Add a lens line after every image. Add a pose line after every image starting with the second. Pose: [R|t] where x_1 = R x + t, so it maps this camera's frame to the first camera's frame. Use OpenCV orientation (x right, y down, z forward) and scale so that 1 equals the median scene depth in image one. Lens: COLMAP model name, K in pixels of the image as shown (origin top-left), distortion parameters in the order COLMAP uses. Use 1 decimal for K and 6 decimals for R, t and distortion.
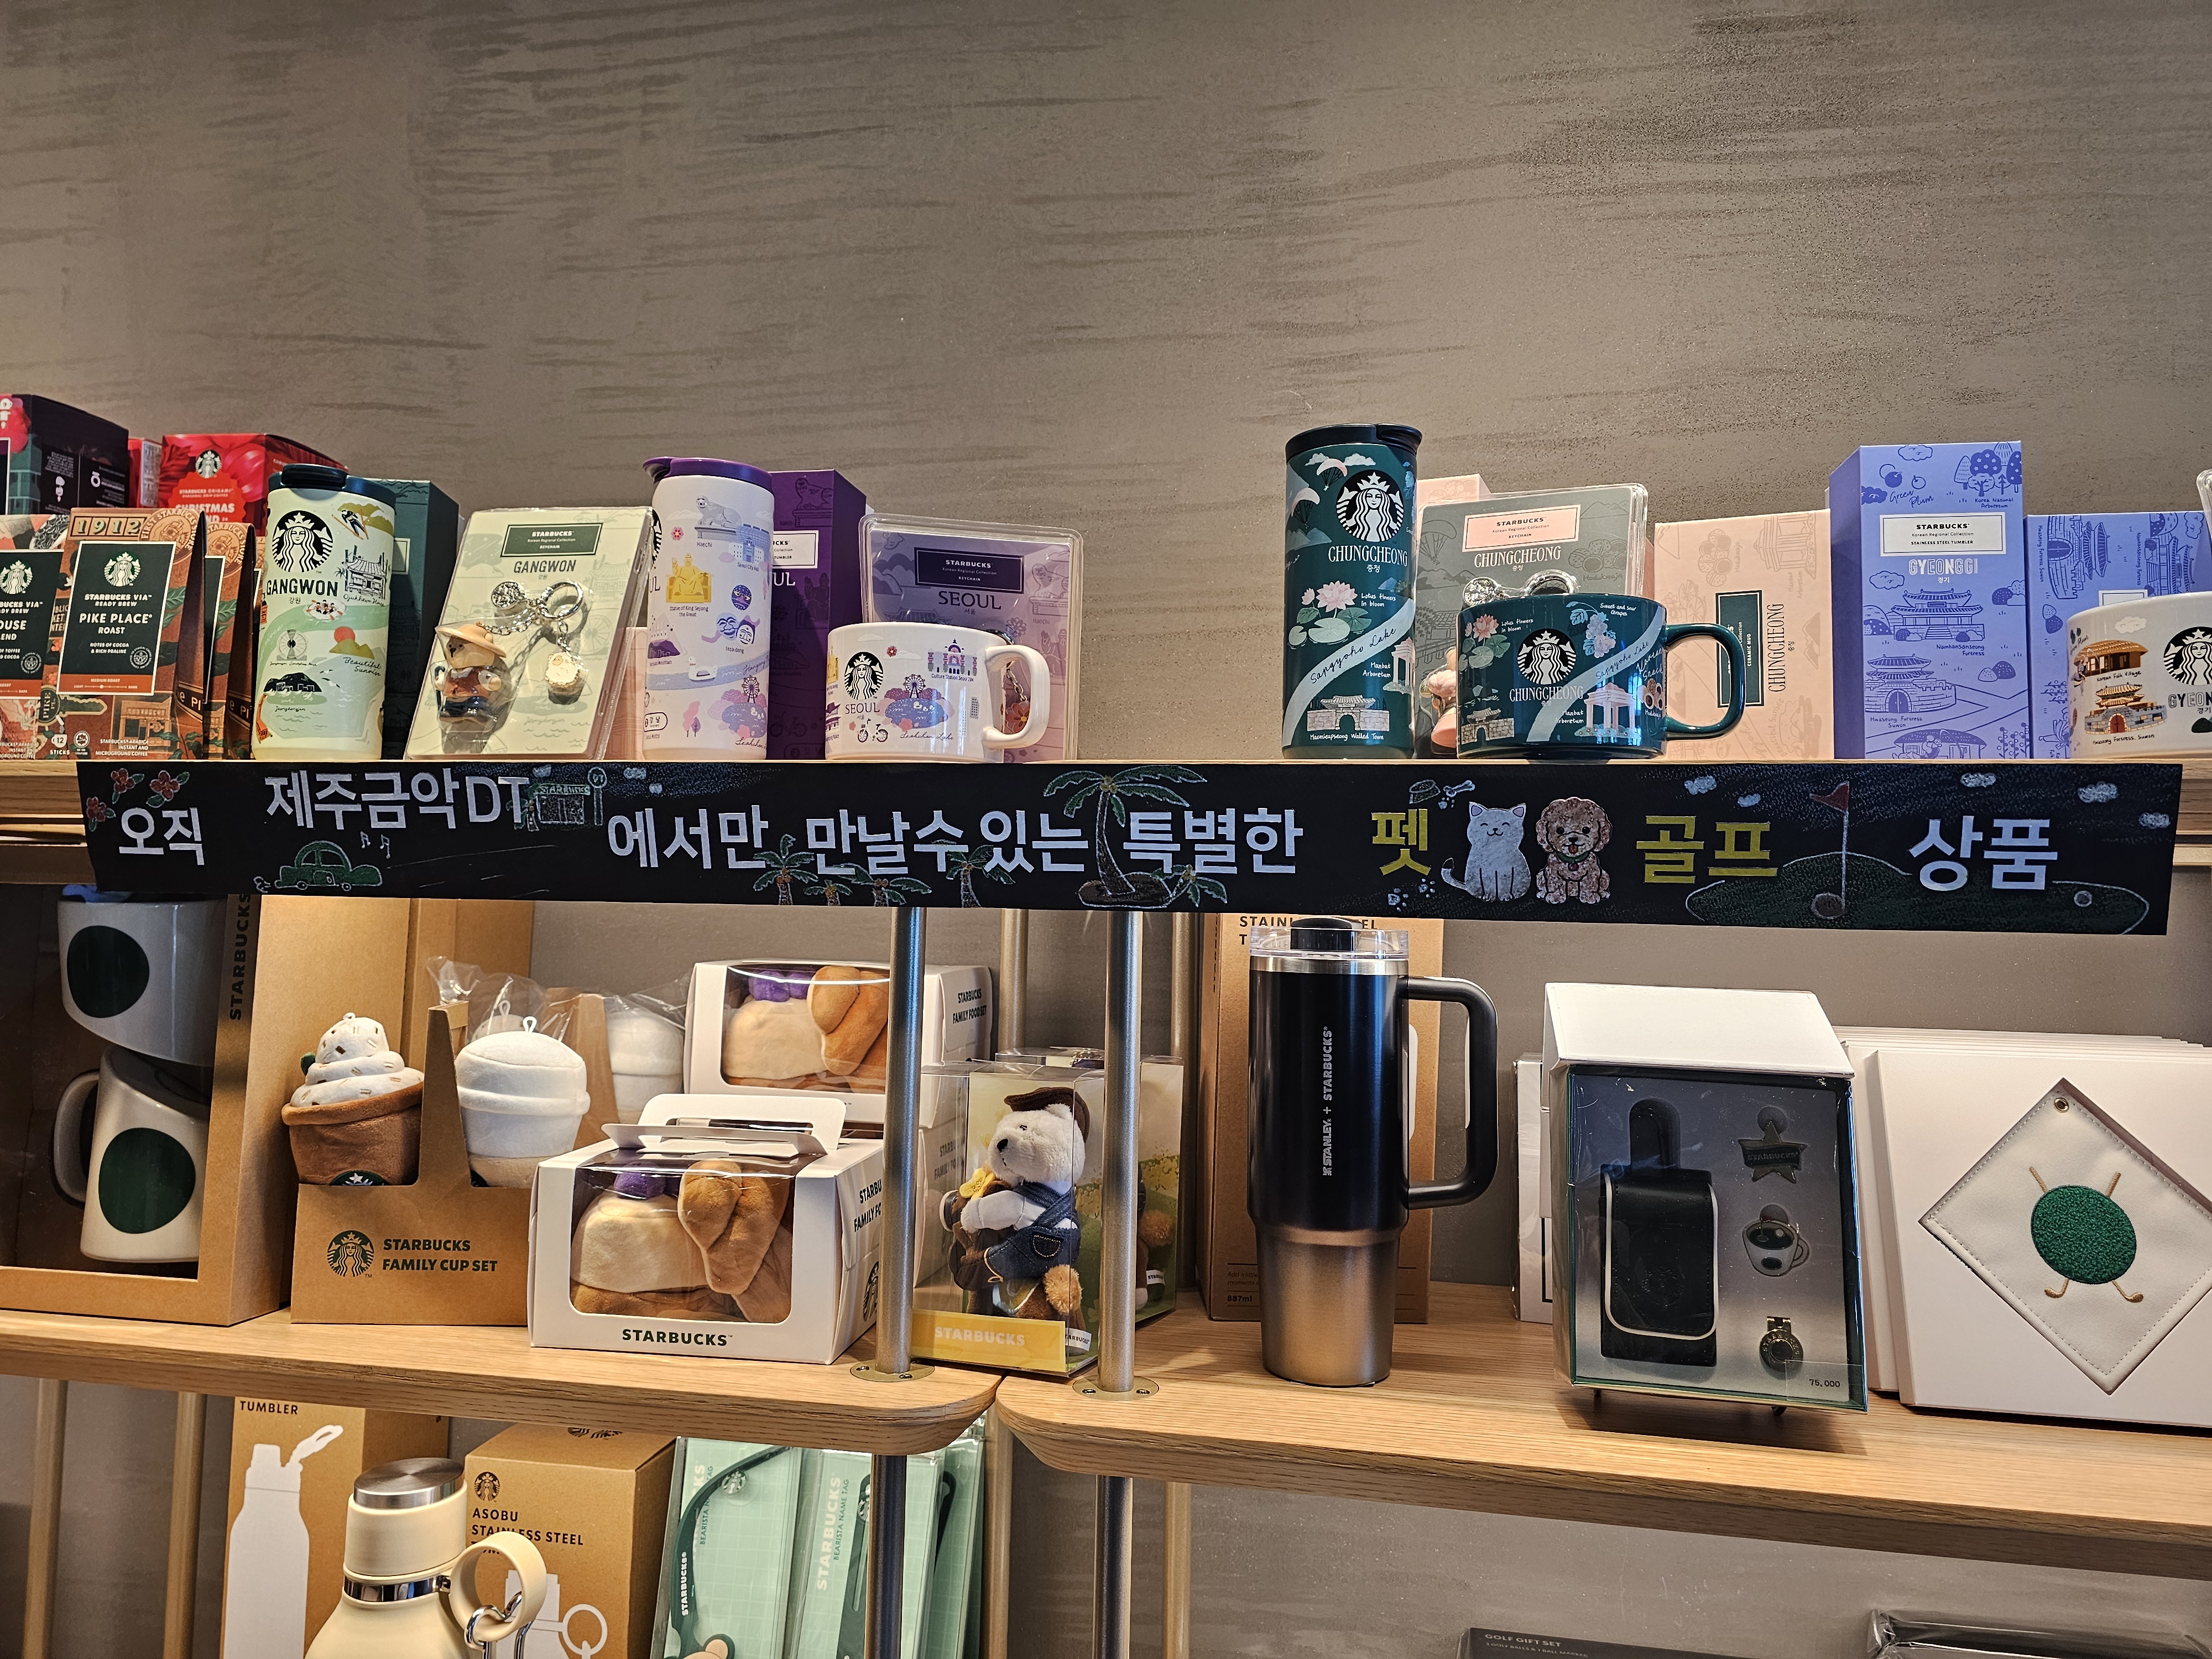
lens RADIAL K [[1475.6, 0, 1172.9], [0, 1475.6, 827.7], [0, 0, 1]] dist [0.069607, -0.059918]
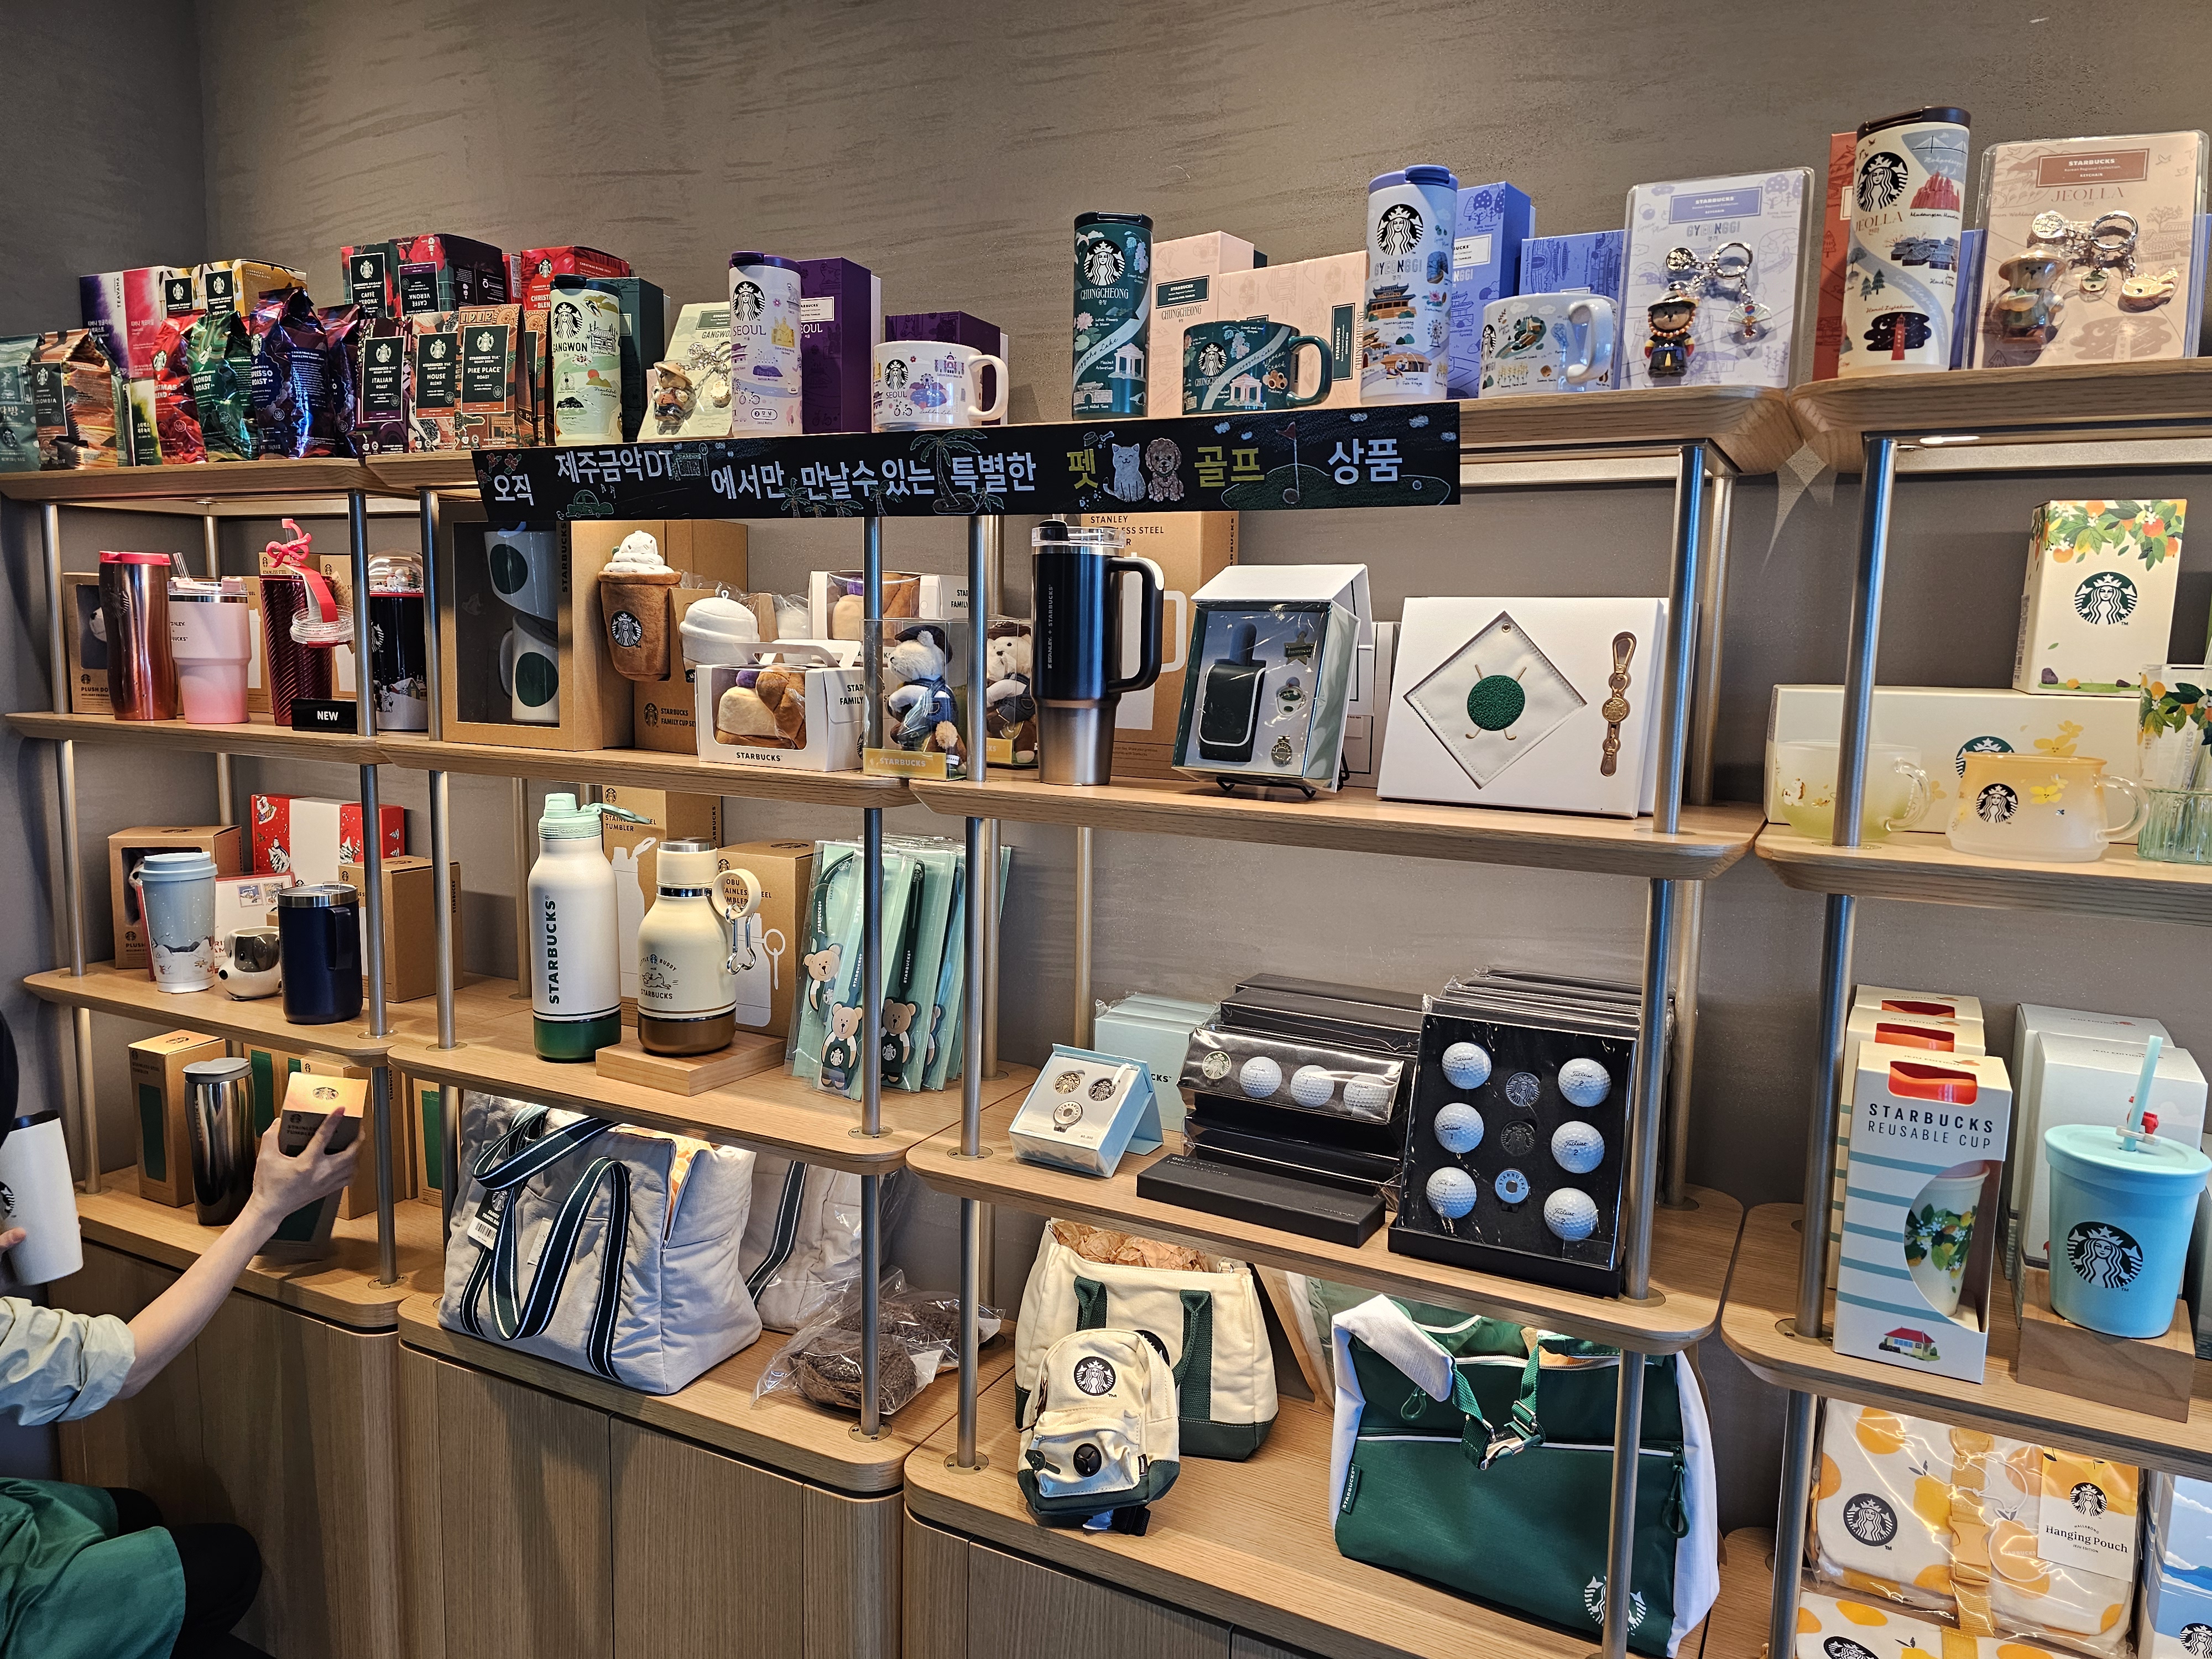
lens RADIAL K [[1475.6, 0, 1113.3], [0, 1475.6, 825.1], [0, 0, 1]] dist [0.069607, -0.059918]
pose [[0.957202, 0.041026, -0.286499, 0.592745], [0.009494, 0.984919, 0.172758, 0.102549], [0.289266, -0.168084, 0.942376, -0.606059]]
